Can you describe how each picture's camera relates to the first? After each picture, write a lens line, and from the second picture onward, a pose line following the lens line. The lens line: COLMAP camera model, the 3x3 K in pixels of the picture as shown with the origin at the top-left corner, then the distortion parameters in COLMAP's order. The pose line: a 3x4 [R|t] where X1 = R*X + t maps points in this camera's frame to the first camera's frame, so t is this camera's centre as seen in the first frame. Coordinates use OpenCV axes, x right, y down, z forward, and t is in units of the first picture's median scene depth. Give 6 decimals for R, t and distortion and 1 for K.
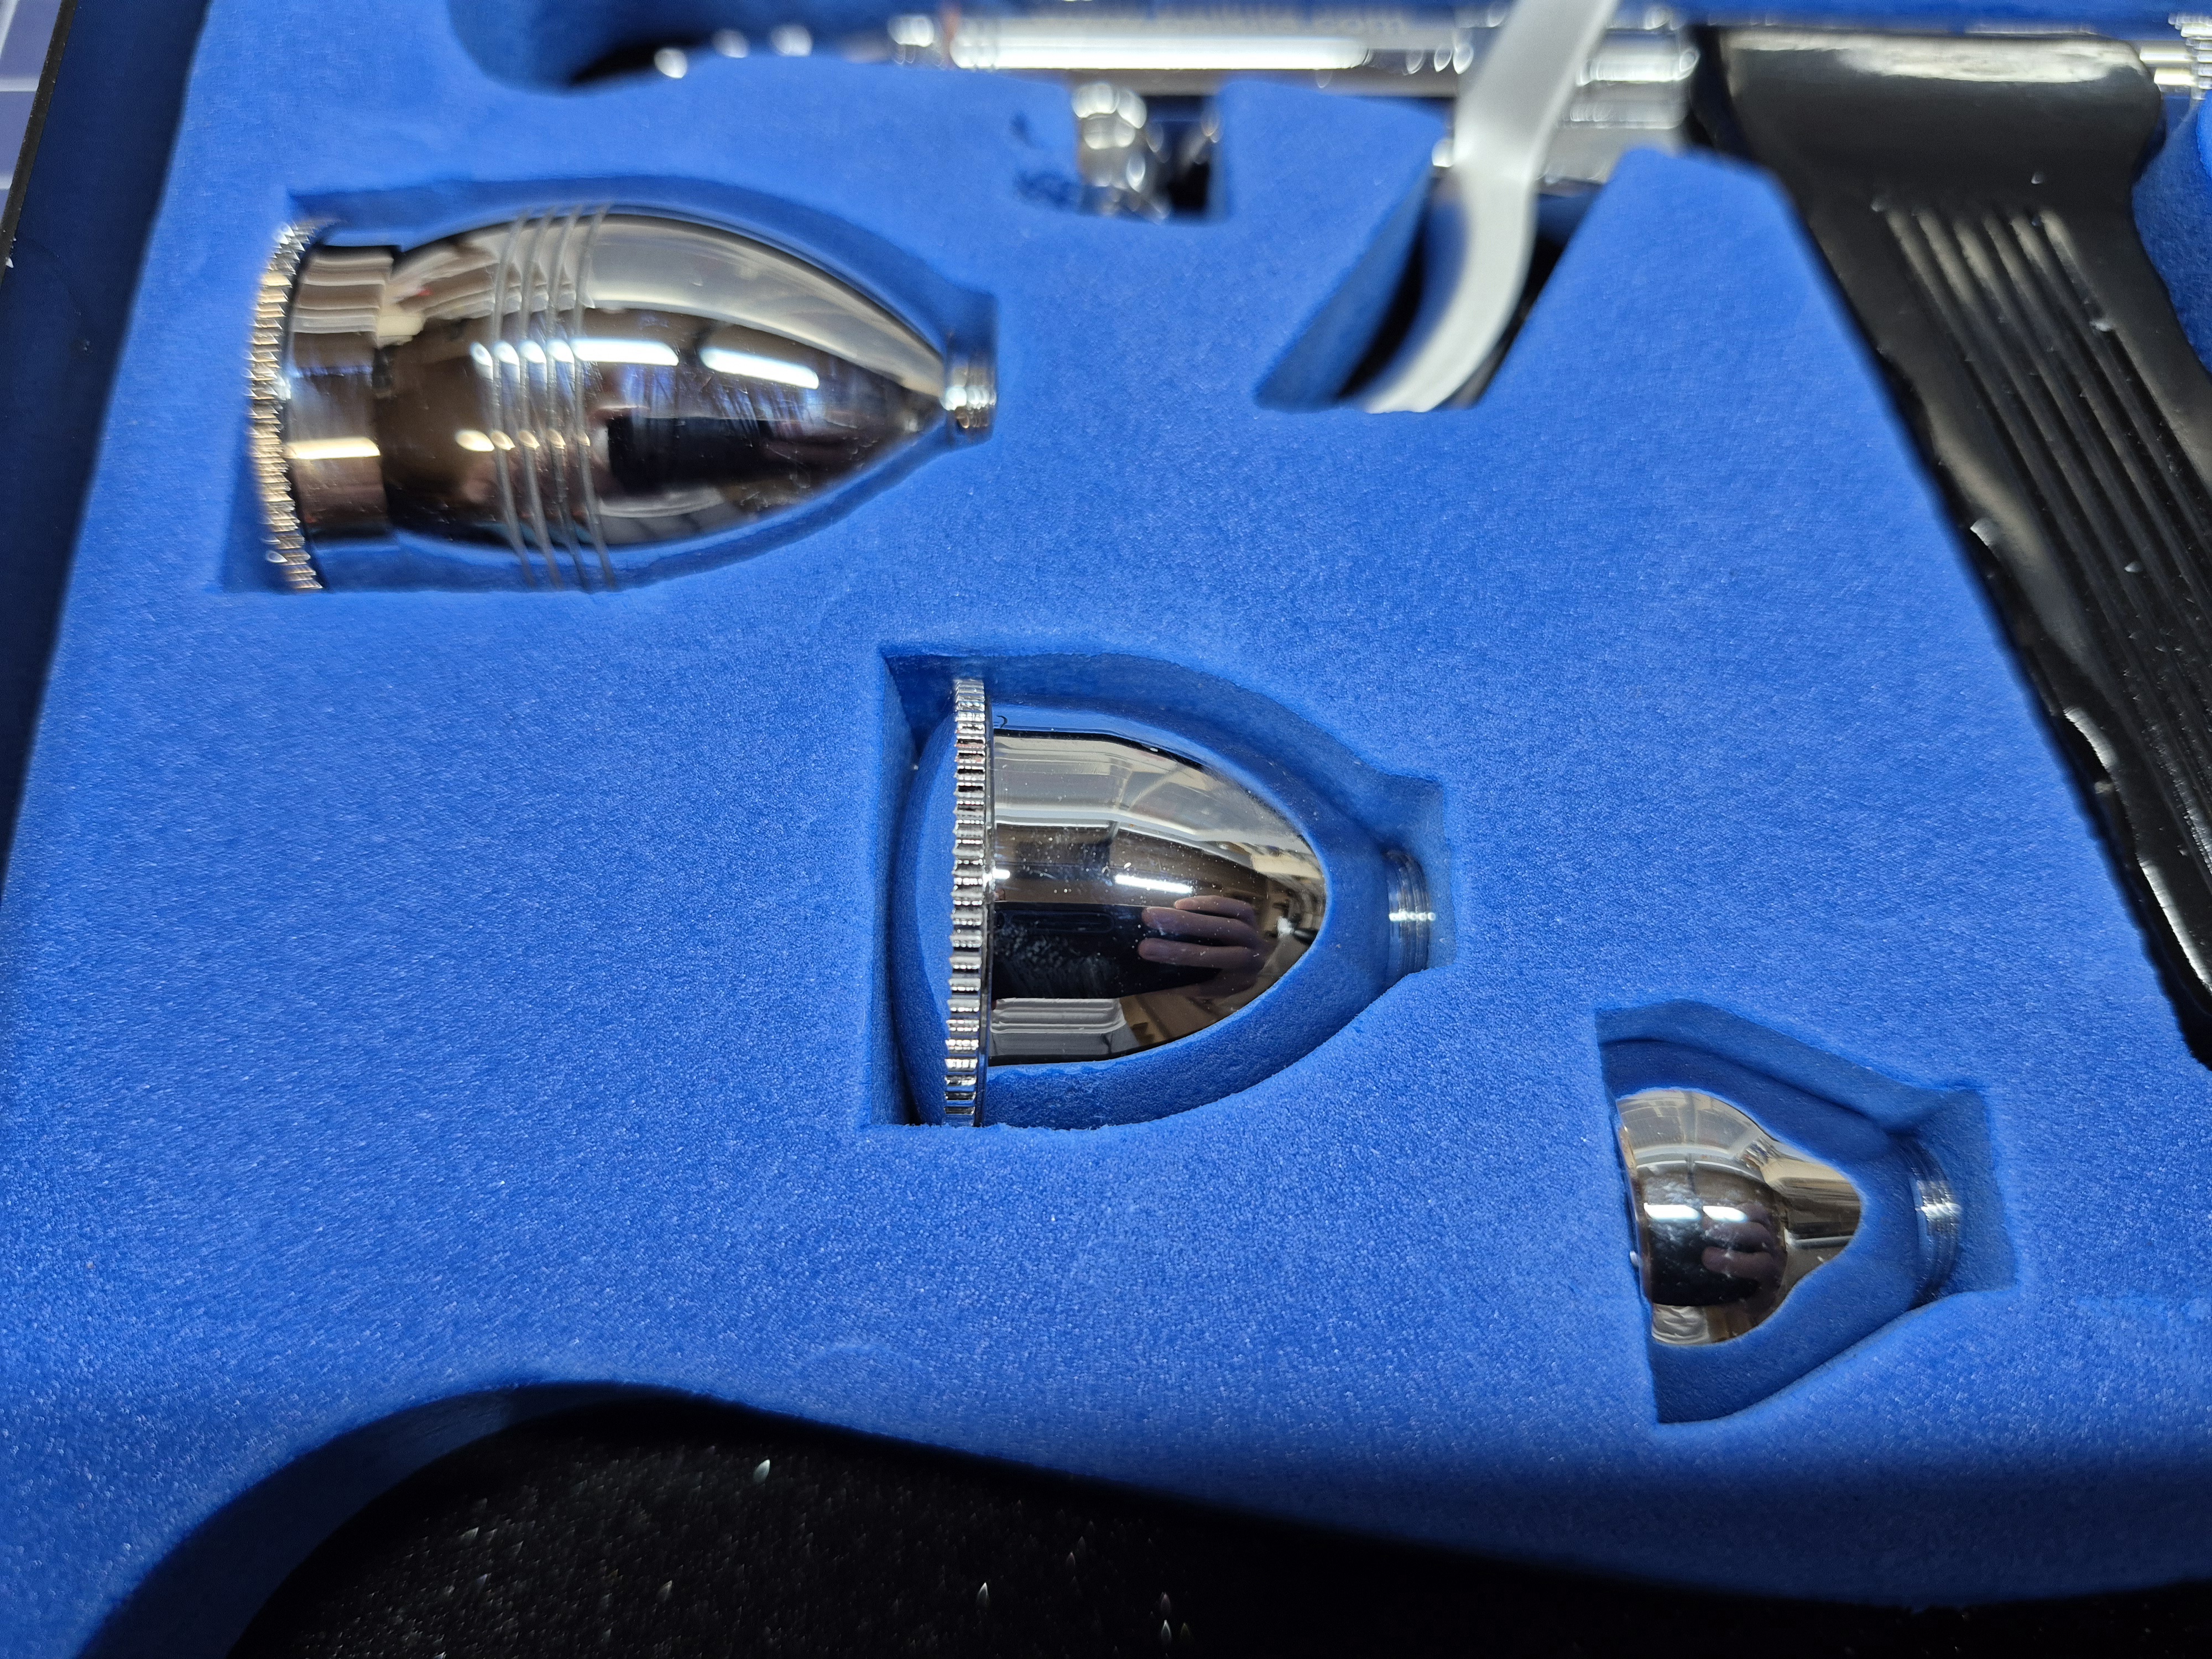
lens RADIAL K [[1522.7, 0, 1106.0], [0, 1522.7, 829.5], [0, 0, 1]] dist [0.057708, -0.135340]
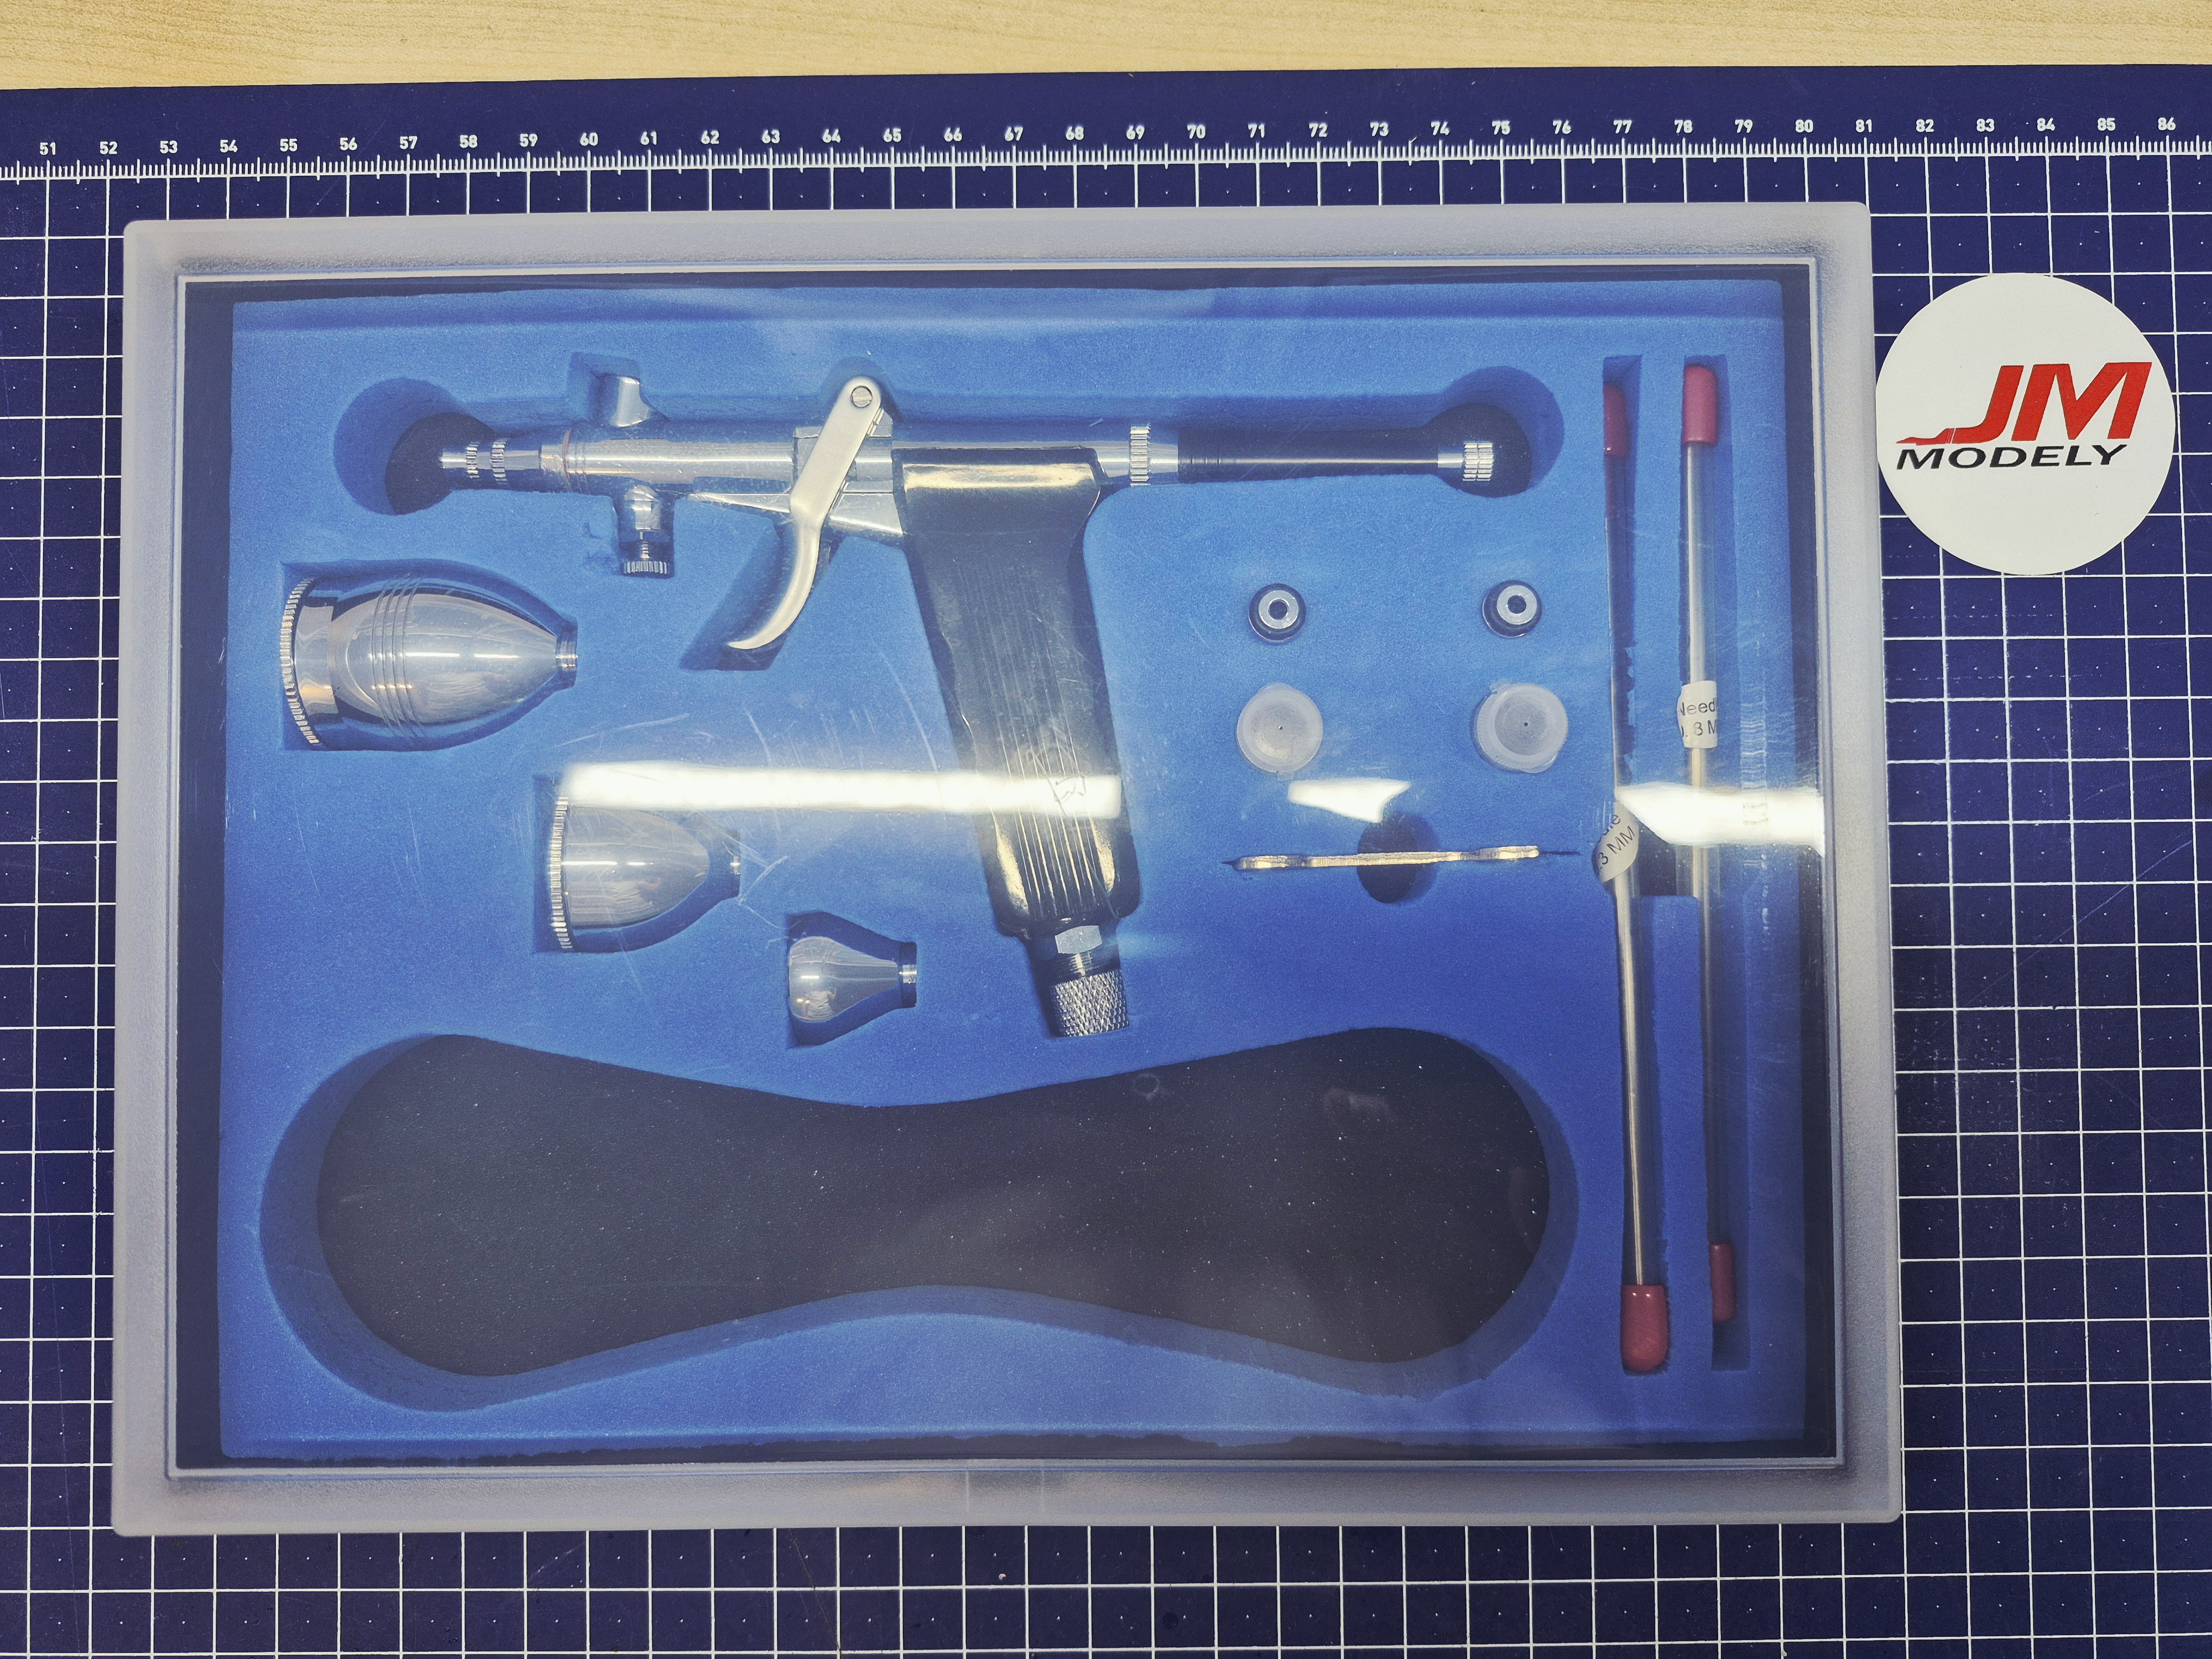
lens RADIAL K [[1522.7, 0, 1106.0], [0, 1522.7, 829.5], [0, 0, 1]] dist [0.057708, -0.135340]
pose [[0.999860, -0.004375, -0.016159, 0.884238], [0.008402, 0.966011, 0.258363, -0.699964], [0.014480, -0.258463, 0.965913, -1.577762]]
